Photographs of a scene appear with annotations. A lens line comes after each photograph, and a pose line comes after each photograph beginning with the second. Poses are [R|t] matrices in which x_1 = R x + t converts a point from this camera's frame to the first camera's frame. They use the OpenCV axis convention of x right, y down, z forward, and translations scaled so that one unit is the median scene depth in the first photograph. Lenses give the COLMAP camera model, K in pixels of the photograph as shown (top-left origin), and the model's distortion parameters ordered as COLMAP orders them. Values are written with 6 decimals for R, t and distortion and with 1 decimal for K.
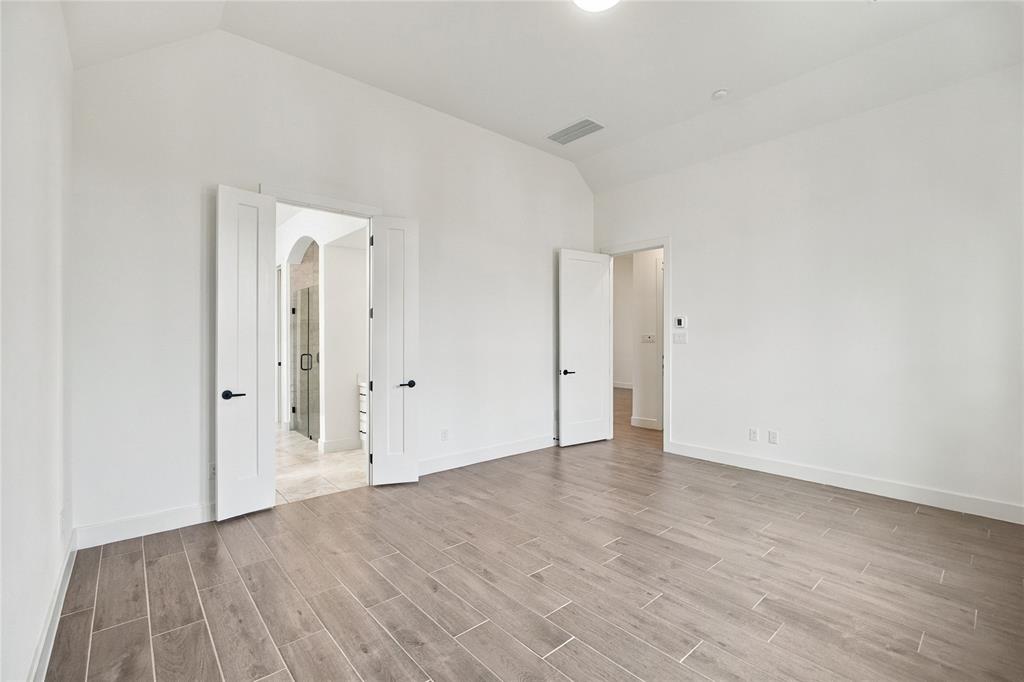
lens RADIAL K [[444.0, 0, 494.1], [0, 444.0, 337.7], [0, 0, 1]] dist [-0.014782, 0.002343]
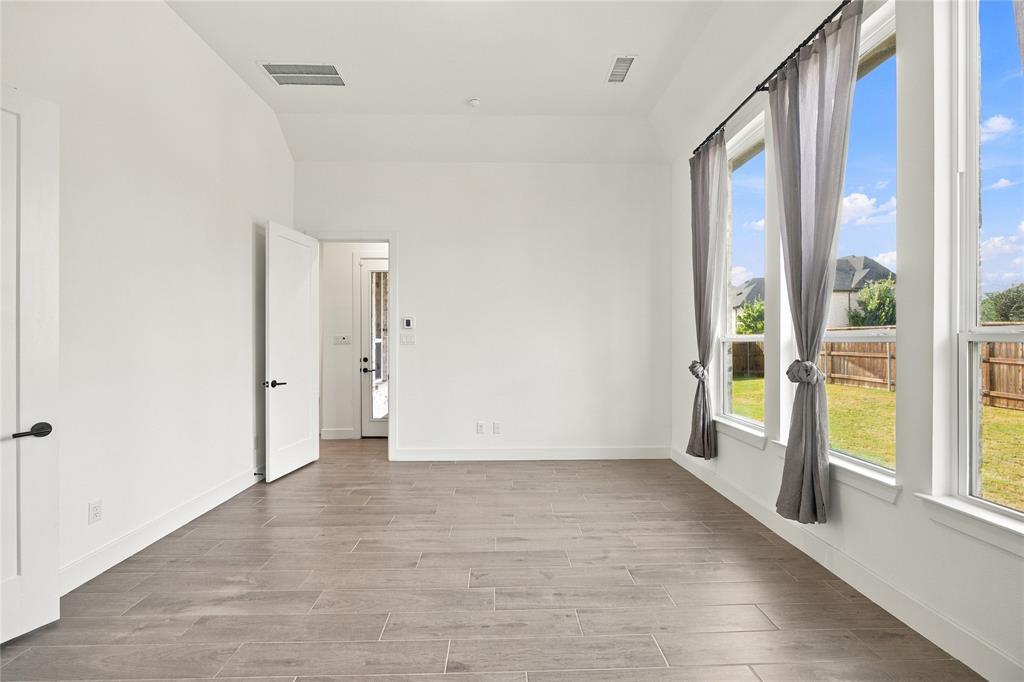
lens RADIAL K [[444.0, 0, 512.4], [0, 444.0, 342.2], [0, 0, 1]] dist [-0.014782, 0.002343]
pose [[0.622724, -0.002077, 0.782439, -0.257449], [-0.003785, 0.999977, 0.005666, 0.000582], [-0.782432, -0.006490, 0.622702, 0.299001]]
